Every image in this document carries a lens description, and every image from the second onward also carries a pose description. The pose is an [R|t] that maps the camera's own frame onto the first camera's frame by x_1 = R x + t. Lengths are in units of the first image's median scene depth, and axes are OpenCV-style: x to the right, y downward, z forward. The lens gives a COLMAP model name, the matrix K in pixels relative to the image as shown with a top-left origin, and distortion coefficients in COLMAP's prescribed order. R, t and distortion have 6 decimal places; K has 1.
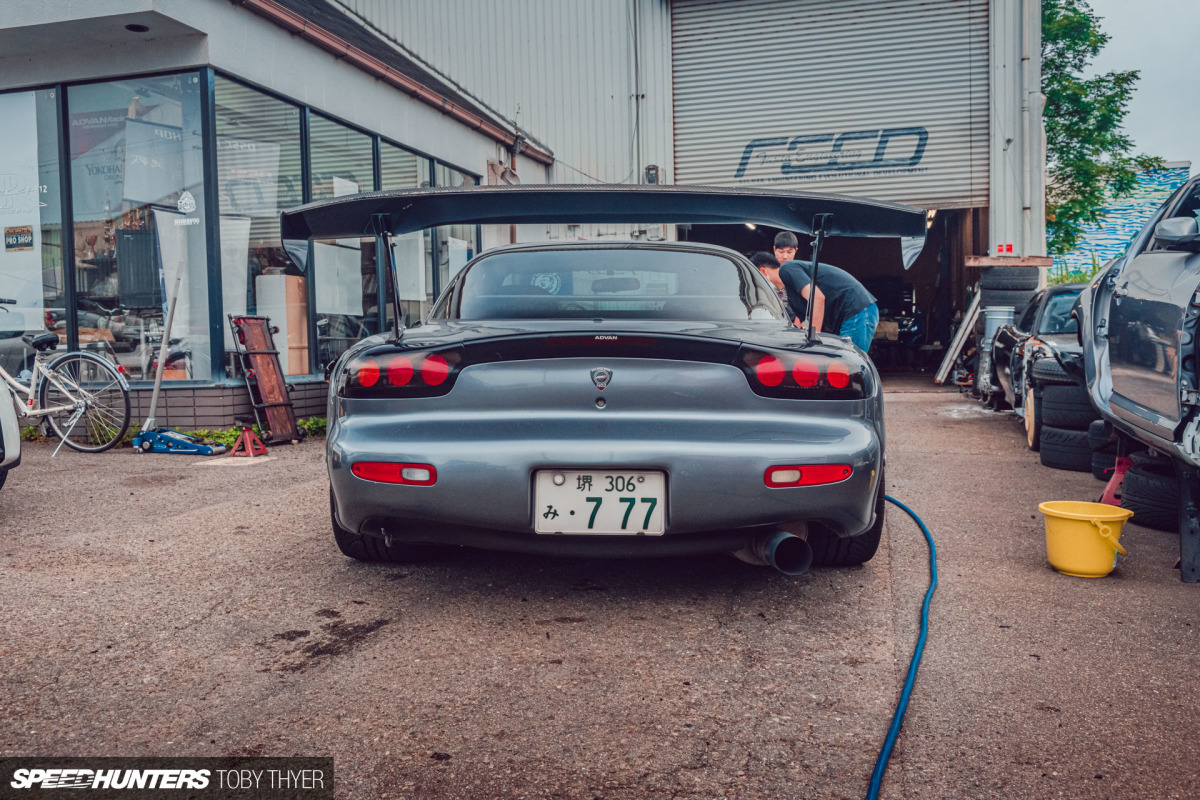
lens RADIAL K [[1029.5, 0, 597.3], [0, 1029.5, 396.7], [0, 0, 1]] dist [0.001208, 0.000223]
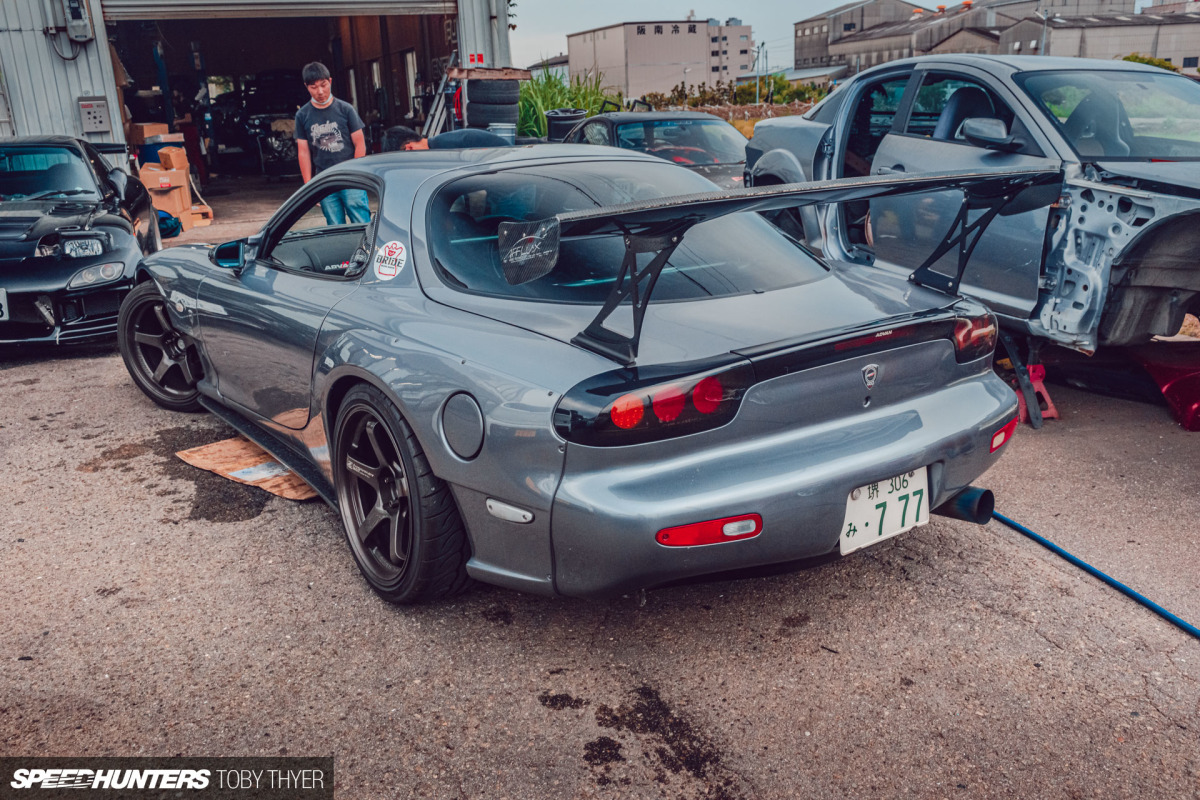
lens RADIAL K [[1029.5, 0, 597.4], [0, 1029.5, 401.7], [0, 0, 1]] dist [0.001208, 0.000223]
pose [[0.793172, -0.187840, 0.579305, -0.151126], [0.057741, 0.970154, 0.235514, -0.047046], [-0.606254, -0.153354, 0.780345, 0.088540]]
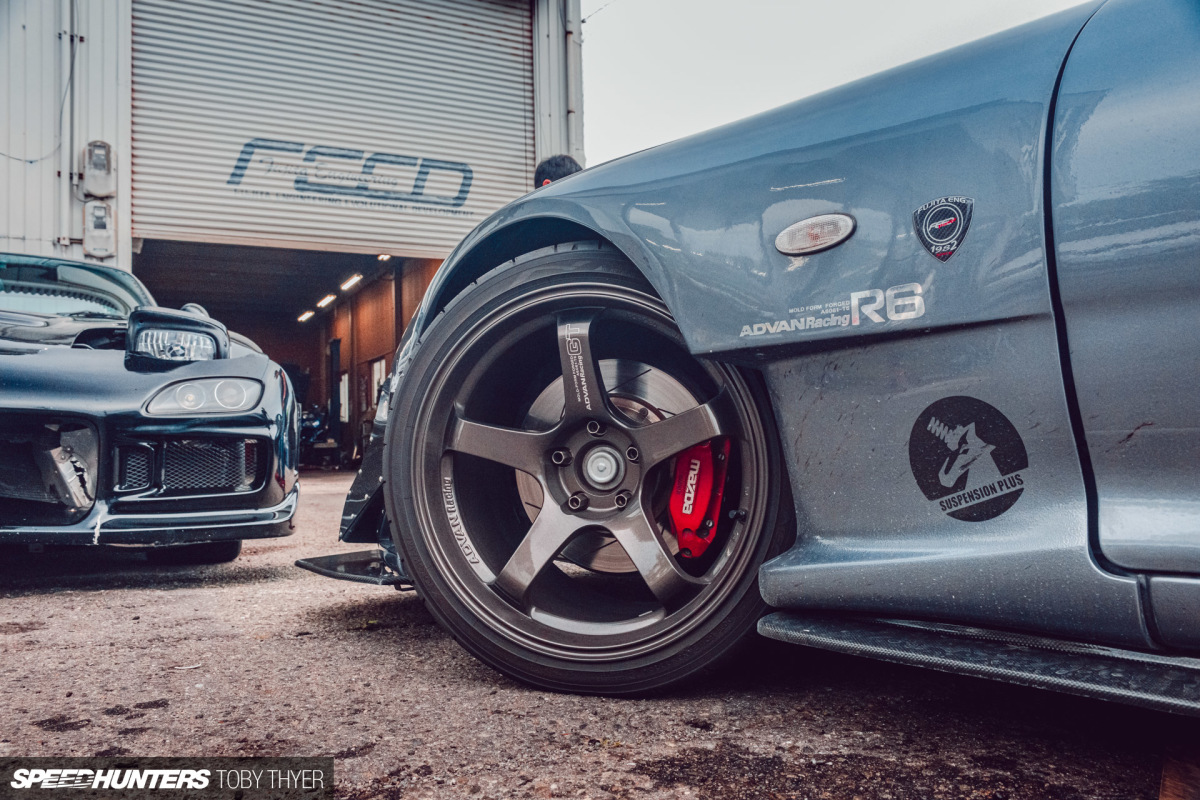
lens RADIAL K [[942.2, 0, 601.9], [0, 942.2, 399.7], [0, 0, 1]] dist [-0.010878, 0.002102]
pose [[0.724607, 0.040964, 0.687944, -0.124698], [0.040443, 0.993984, -0.101786, 0.012505], [-0.687975, 0.101577, 0.718591, 0.384887]]
